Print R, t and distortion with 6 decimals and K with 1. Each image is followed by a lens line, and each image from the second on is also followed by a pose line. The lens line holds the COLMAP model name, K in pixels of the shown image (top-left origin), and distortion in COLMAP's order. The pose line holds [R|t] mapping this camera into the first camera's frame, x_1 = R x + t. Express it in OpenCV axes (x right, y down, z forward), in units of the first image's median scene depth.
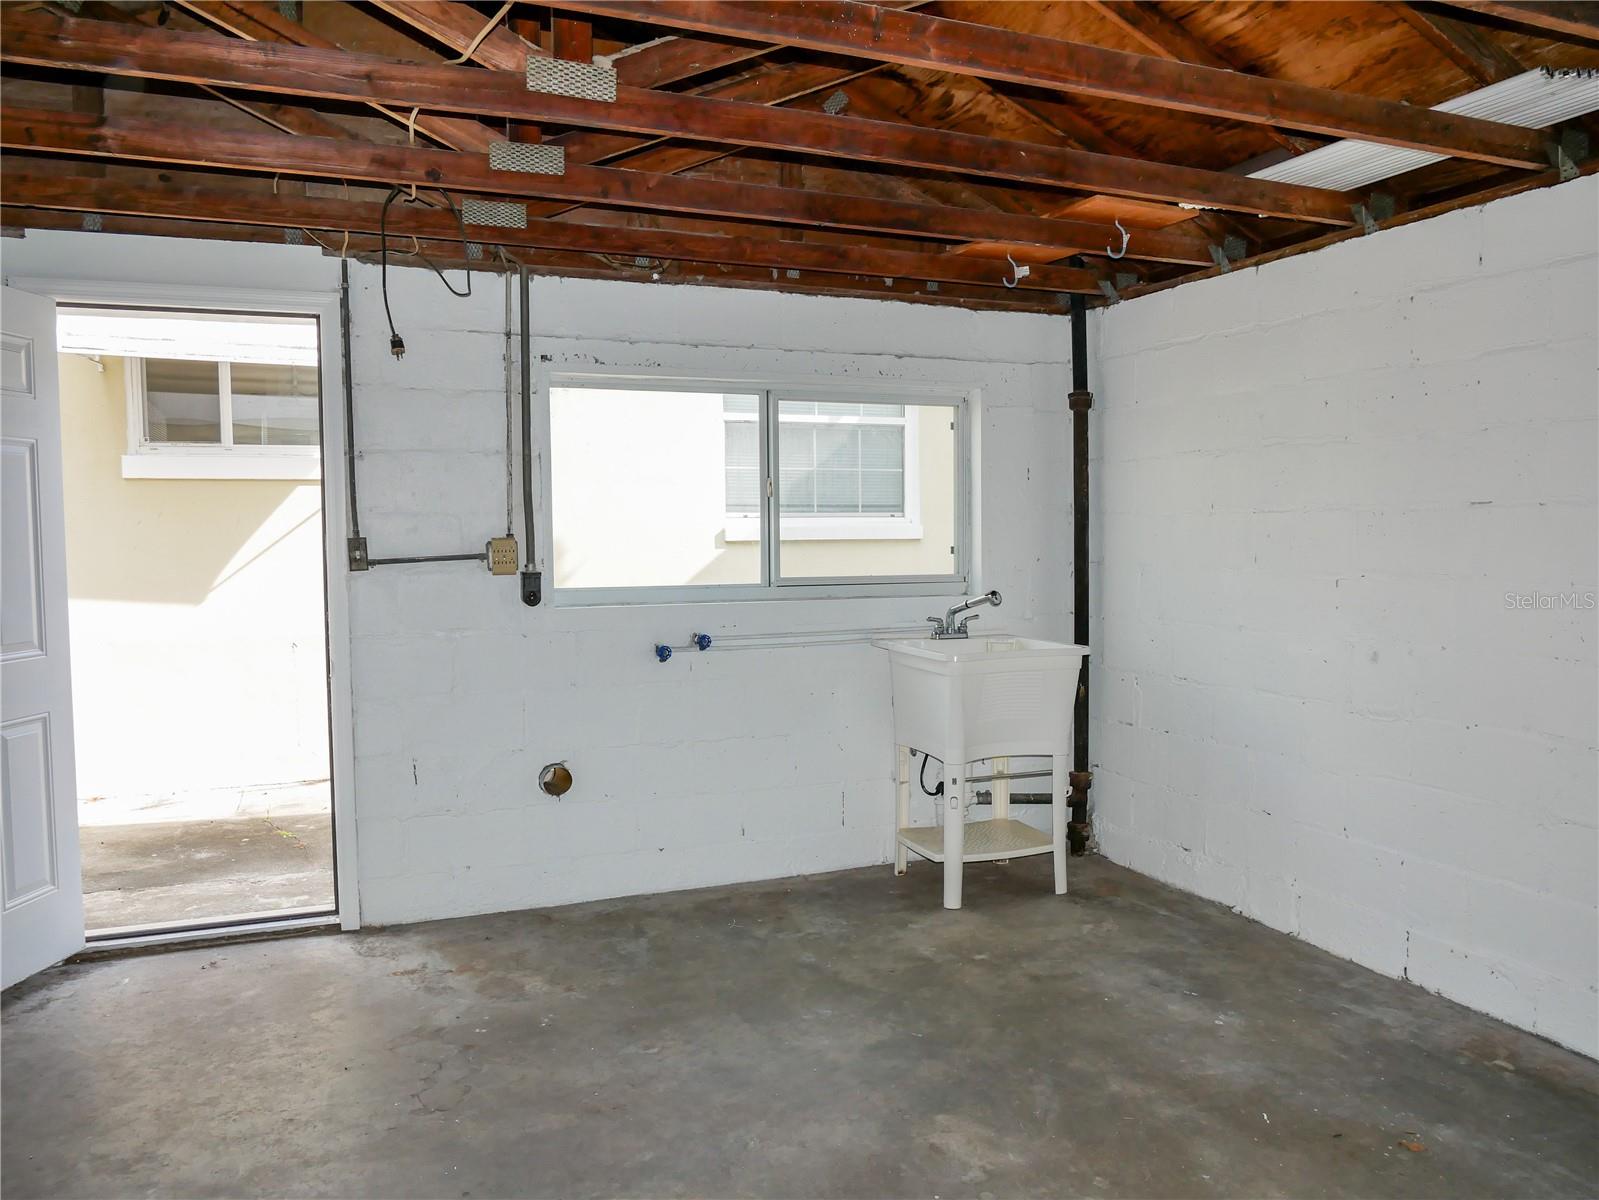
lens RADIAL K [[1203.4, 0, 791.3], [0, 1203.4, 599.7], [0, 0, 1]] dist [-0.042208, 0.017617]
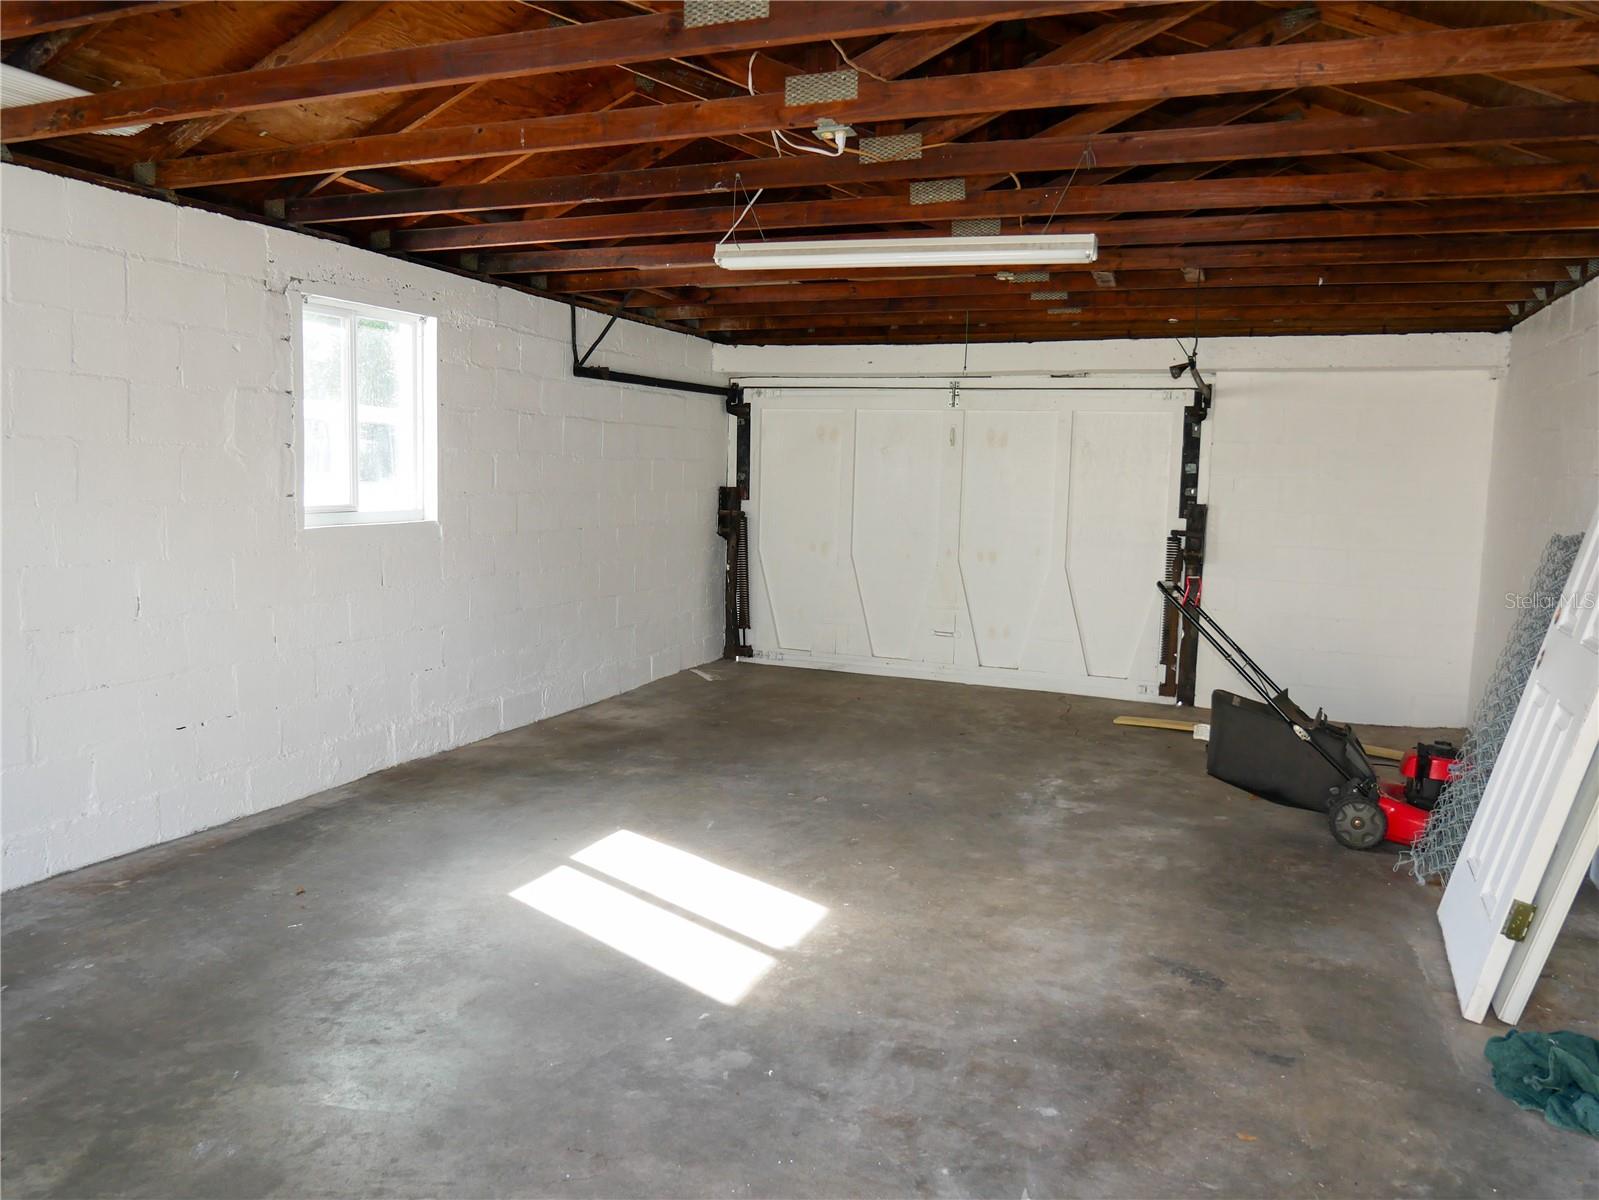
lens RADIAL K [[1203.4, 0, 794.9], [0, 1203.4, 598.6], [0, 0, 1]] dist [-0.042208, 0.017617]
pose [[-0.721154, -0.091286, 0.686734, -0.555125], [0.021385, 0.987875, 0.153773, -0.064030], [-0.692445, 0.125580, -0.710458, 0.994344]]
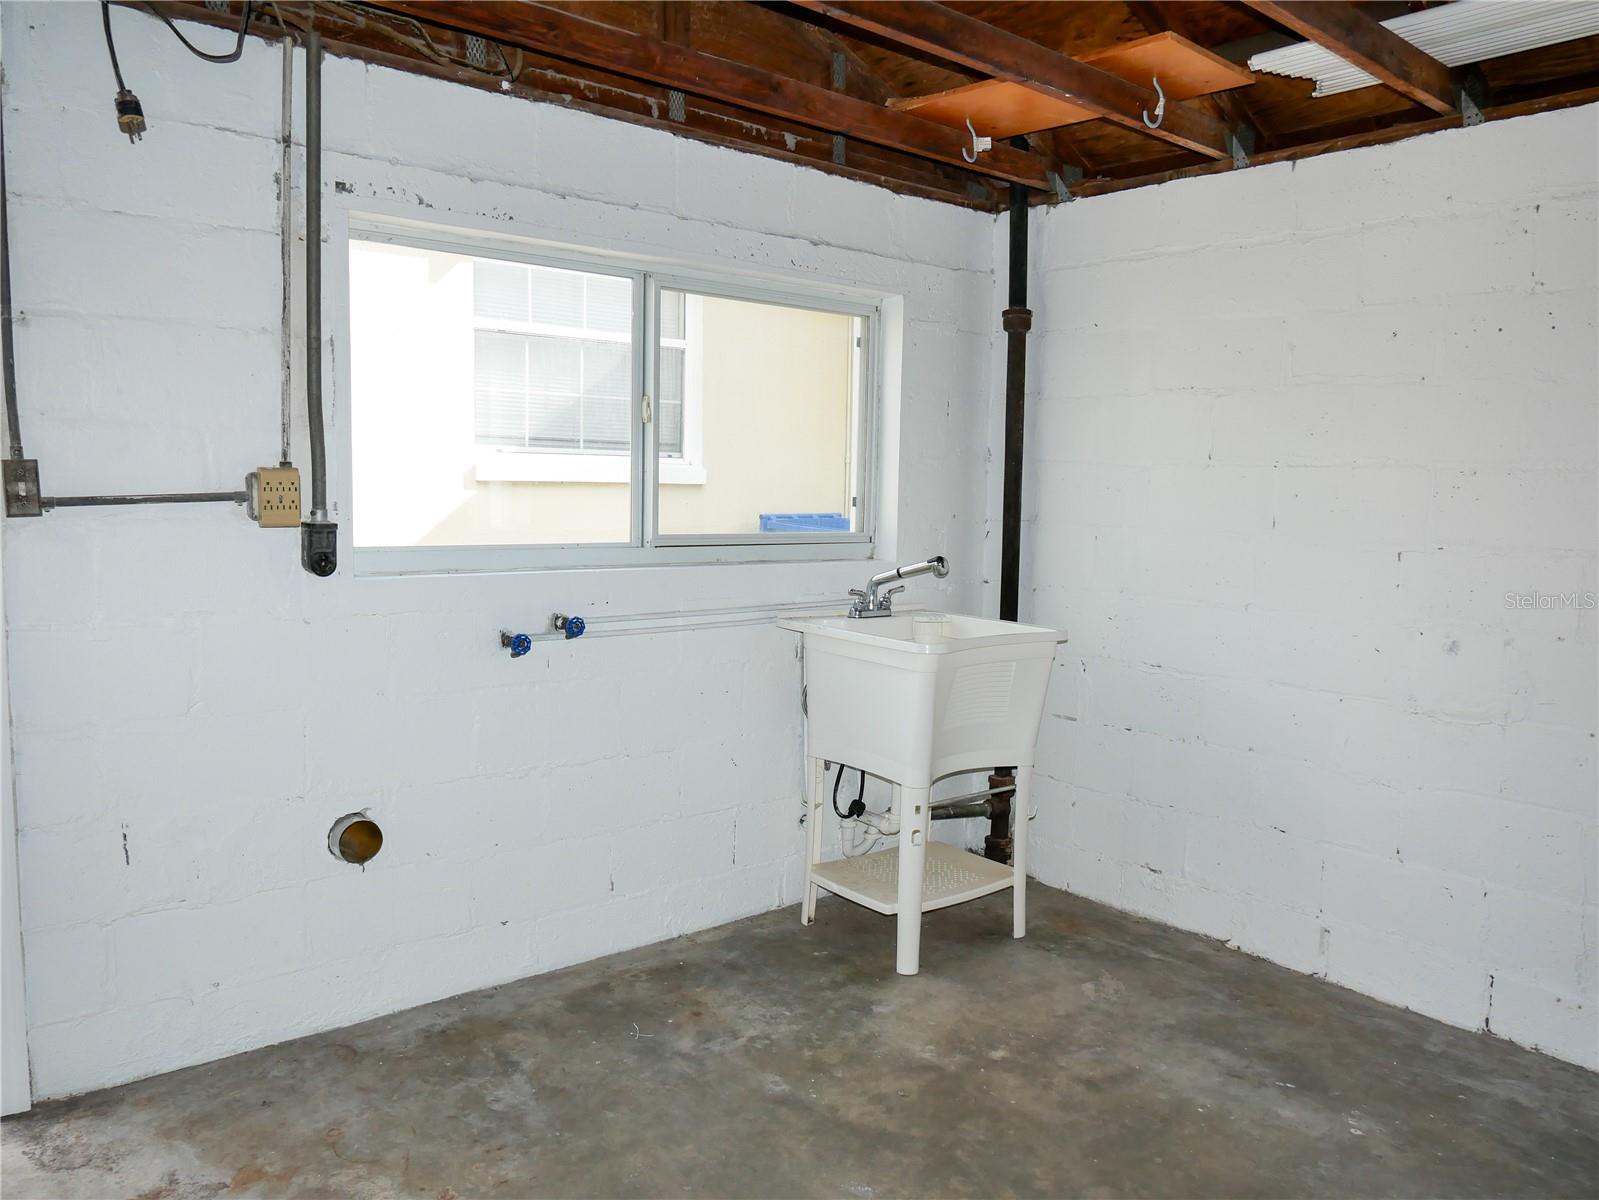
lens RADIAL K [[1203.4, 0, 801.2], [0, 1203.4, 600.5], [0, 0, 1]] dist [-0.042208, 0.017617]
pose [[0.951043, -0.001745, 0.309054, -0.172026], [-0.012403, 0.998963, 0.043807, -0.012985], [-0.308810, -0.045495, 0.950035, 0.317754]]
